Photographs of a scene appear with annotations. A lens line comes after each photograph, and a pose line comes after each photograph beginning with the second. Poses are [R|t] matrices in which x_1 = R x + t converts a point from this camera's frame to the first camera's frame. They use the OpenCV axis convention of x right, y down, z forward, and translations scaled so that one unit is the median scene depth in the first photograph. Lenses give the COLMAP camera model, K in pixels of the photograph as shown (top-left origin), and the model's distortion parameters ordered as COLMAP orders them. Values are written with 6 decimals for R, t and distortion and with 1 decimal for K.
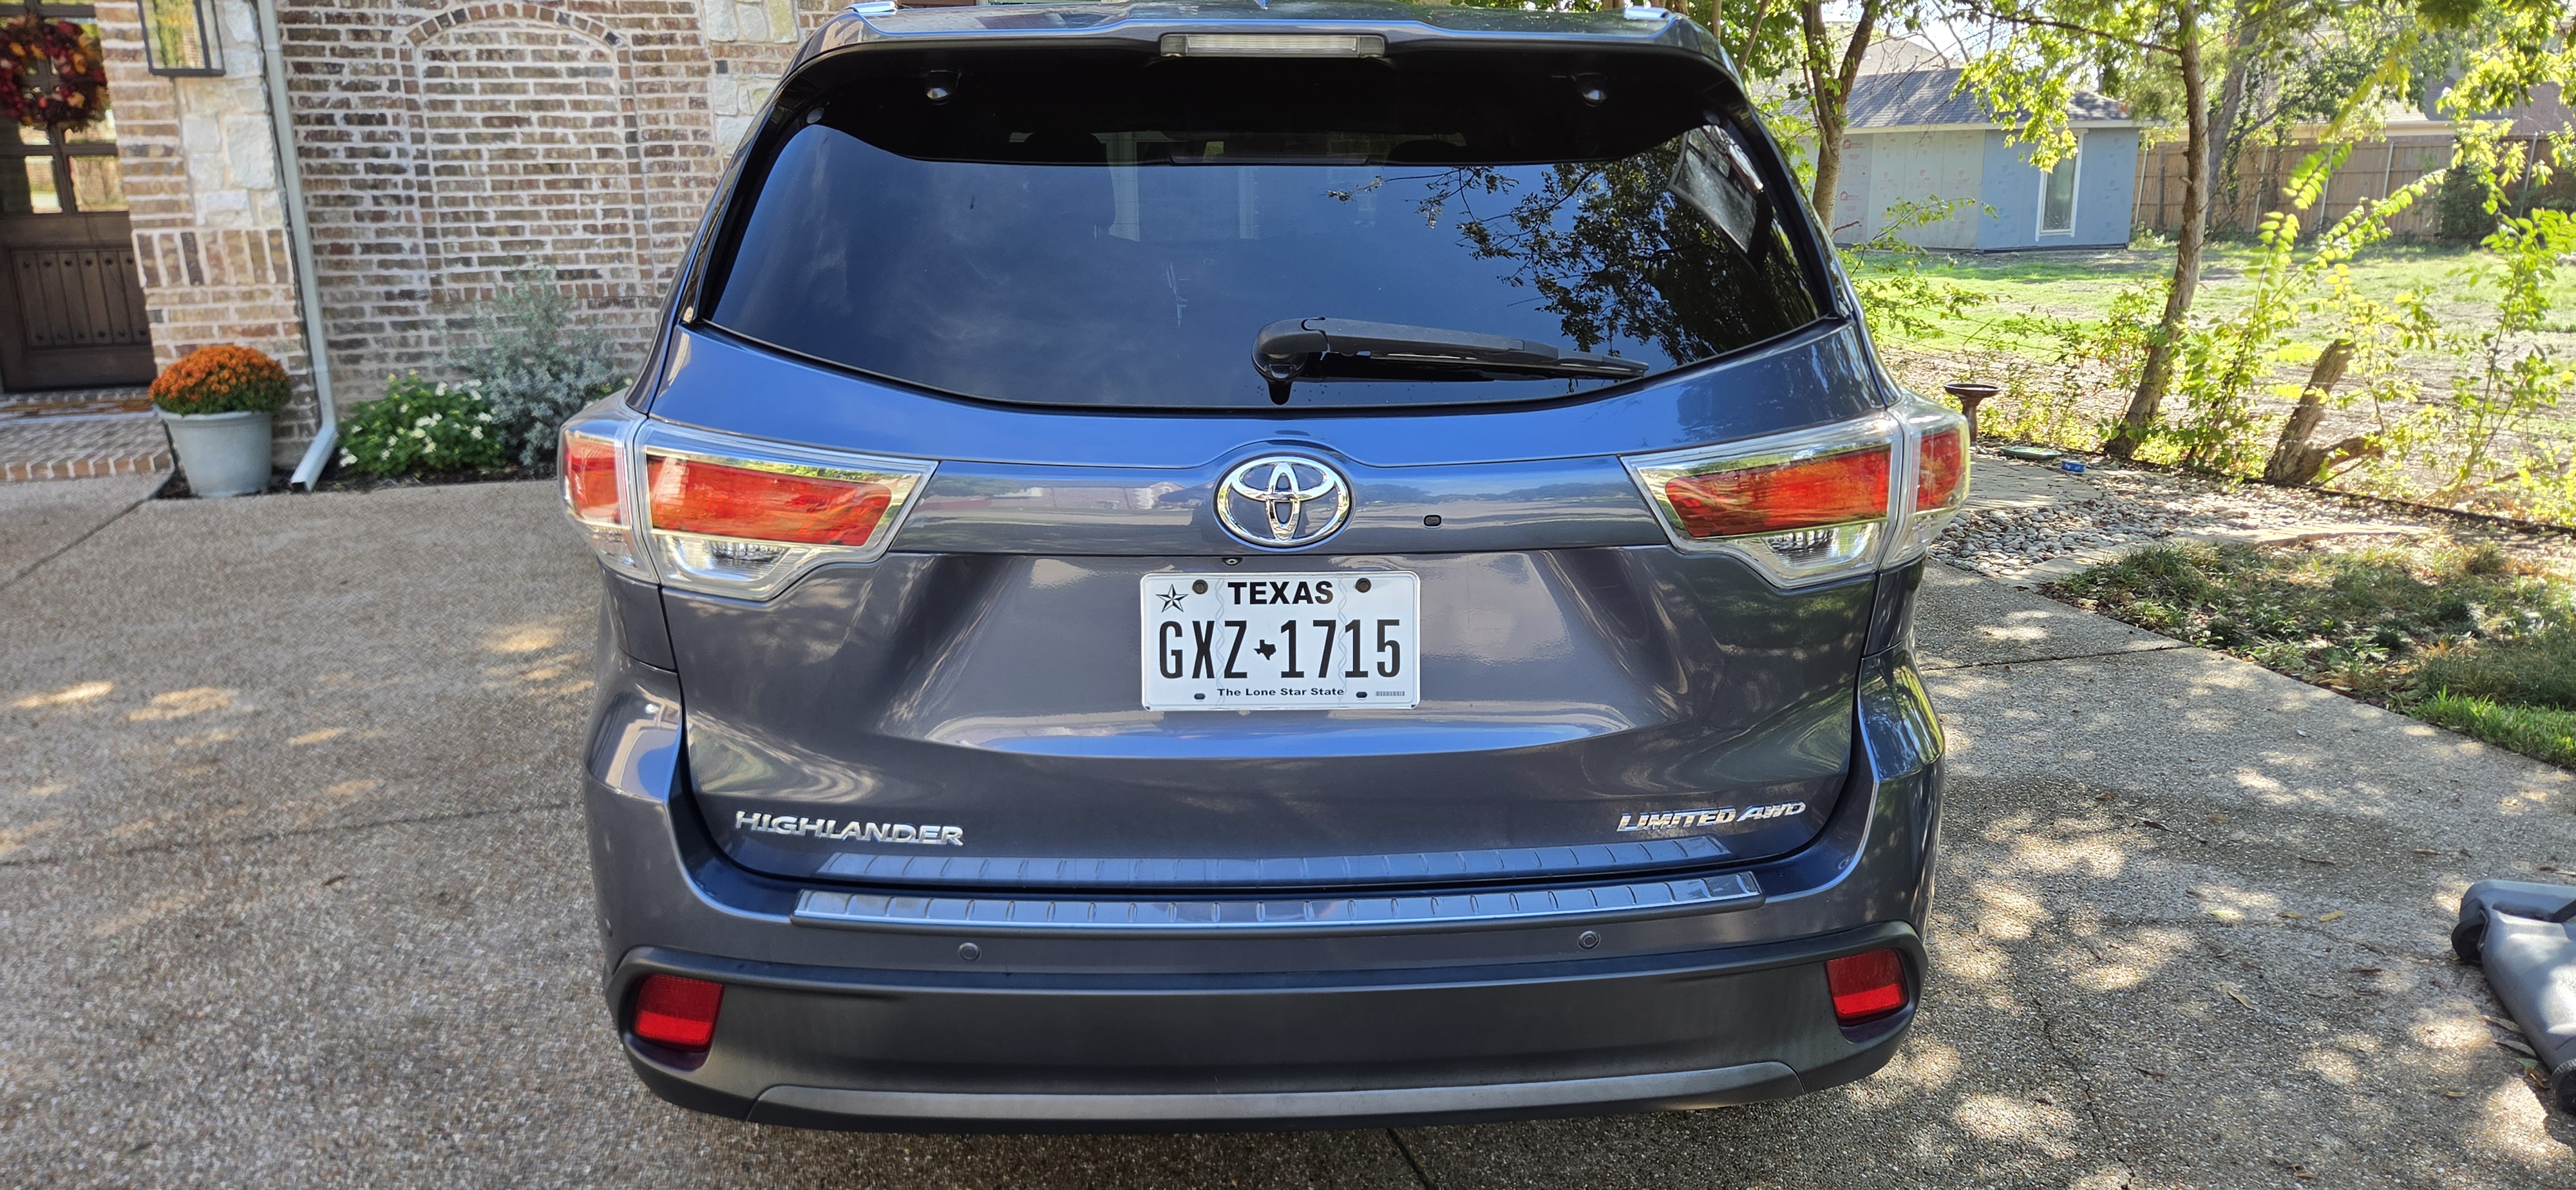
lens RADIAL K [[1758.3, 0, 1225.2], [0, 1758.3, 591.2], [0, 0, 1]] dist [0.043941, -0.039888]
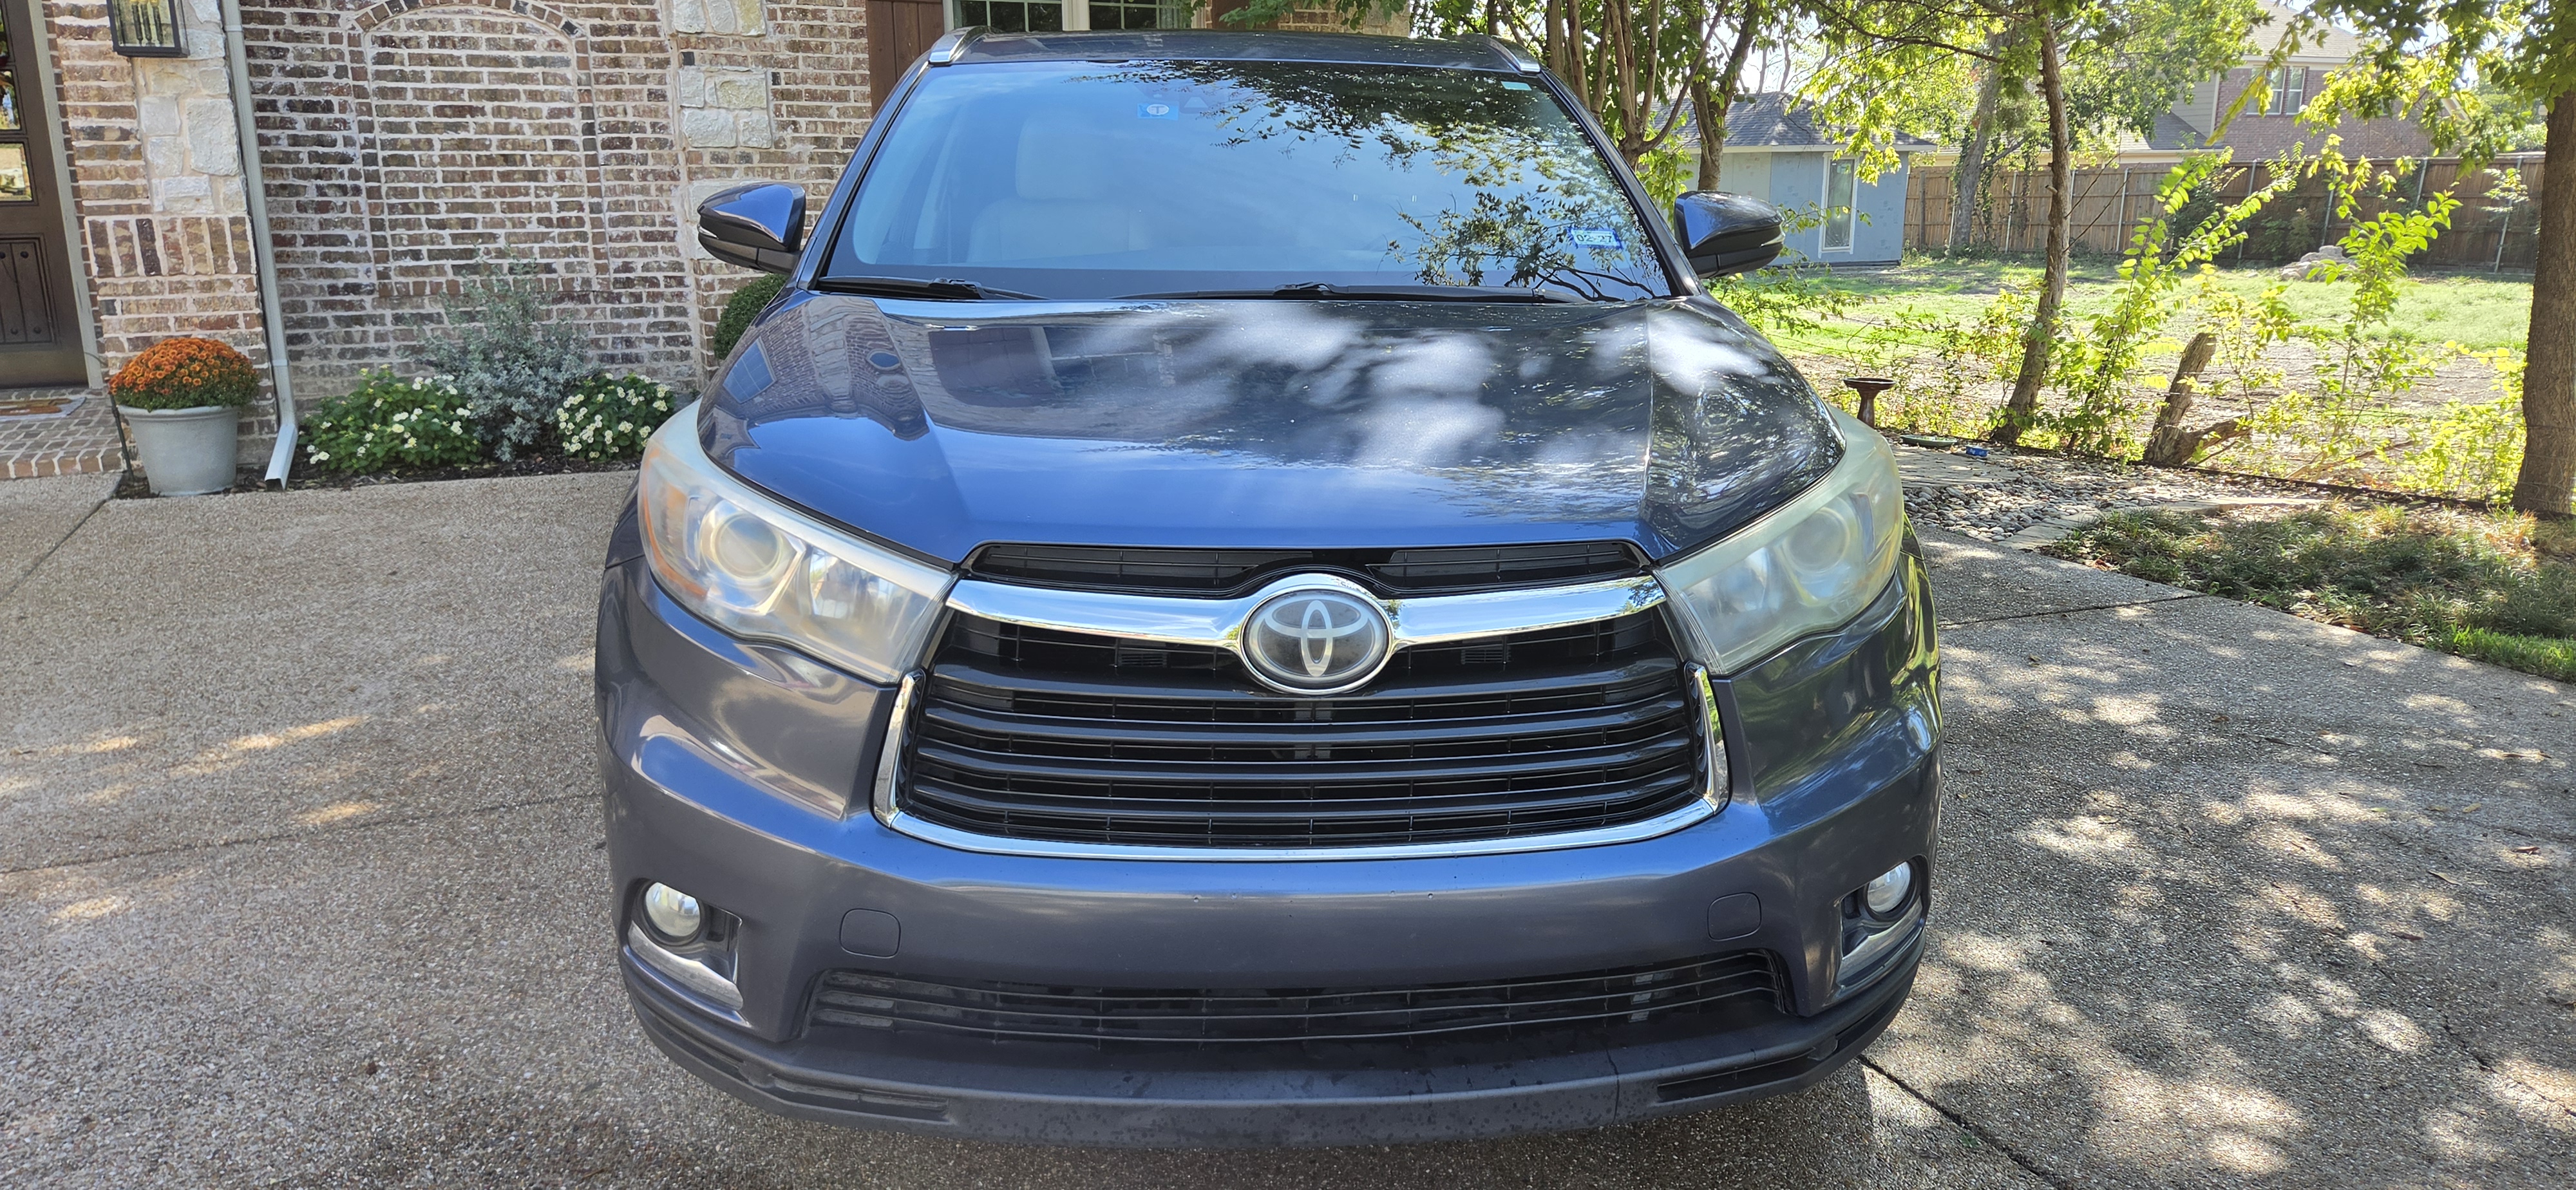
lens RADIAL K [[1758.3, 0, 1225.2], [0, 1758.3, 591.2], [0, 0, 1]] dist [0.043941, -0.039888]
pose [[0.992431, -0.018954, 0.121331, -0.112245], [0.020176, 0.999757, -0.008857, 0.015781], [-0.121134, 0.011238, 0.992573, -0.014312]]
